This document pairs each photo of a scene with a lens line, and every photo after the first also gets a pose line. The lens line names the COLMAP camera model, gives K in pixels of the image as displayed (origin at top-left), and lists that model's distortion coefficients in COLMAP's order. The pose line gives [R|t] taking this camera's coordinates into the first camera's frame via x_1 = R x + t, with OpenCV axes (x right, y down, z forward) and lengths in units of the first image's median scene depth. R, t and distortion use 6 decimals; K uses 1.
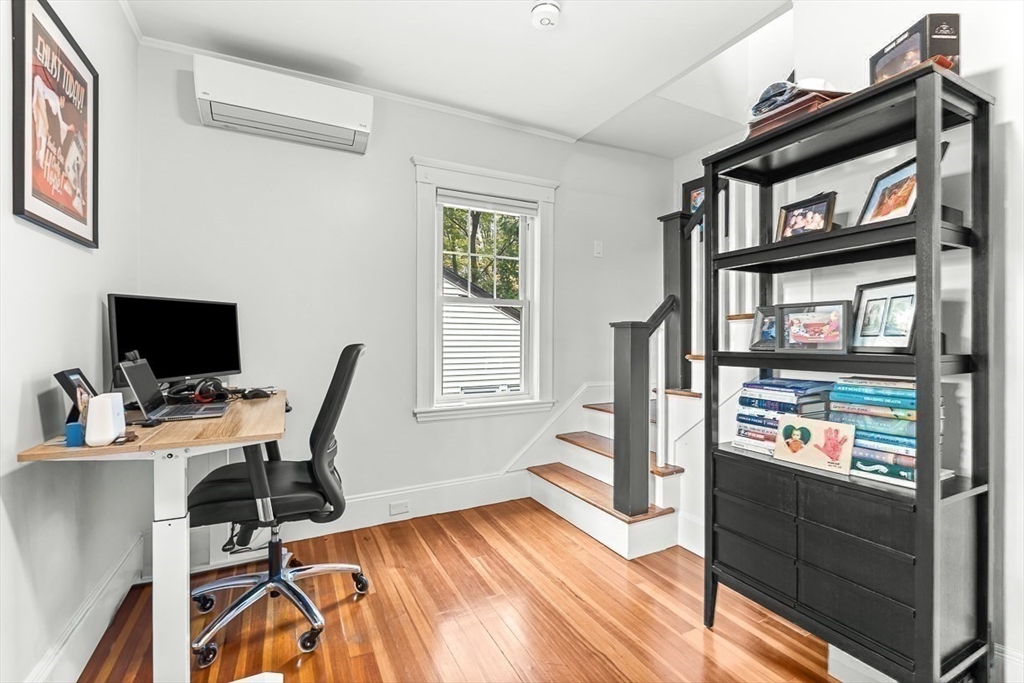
lens RADIAL K [[454.1, 0, 514.8], [0, 454.1, 340.7], [0, 0, 1]] dist [-0.002314, -0.000032]
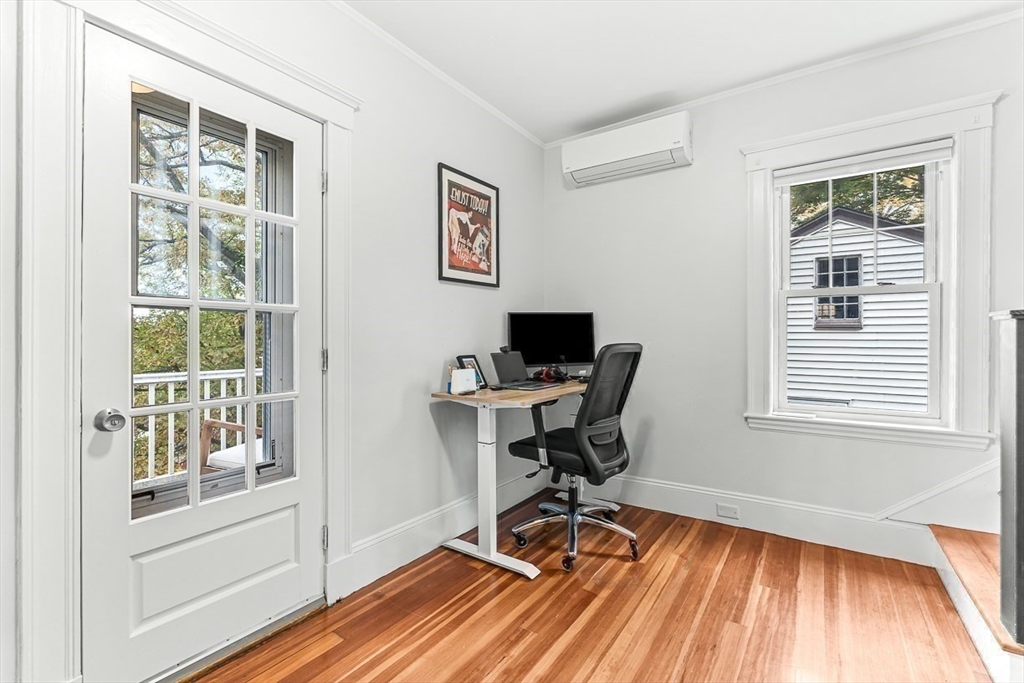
lens RADIAL K [[454.1, 0, 514.9], [0, 454.1, 340.3], [0, 0, 1]] dist [-0.002314, -0.000032]
pose [[0.479407, 0.000590, -0.877593, 0.484321], [-0.002217, 0.999997, -0.000539, 0.000468], [0.877590, 0.002203, 0.479407, 0.159659]]
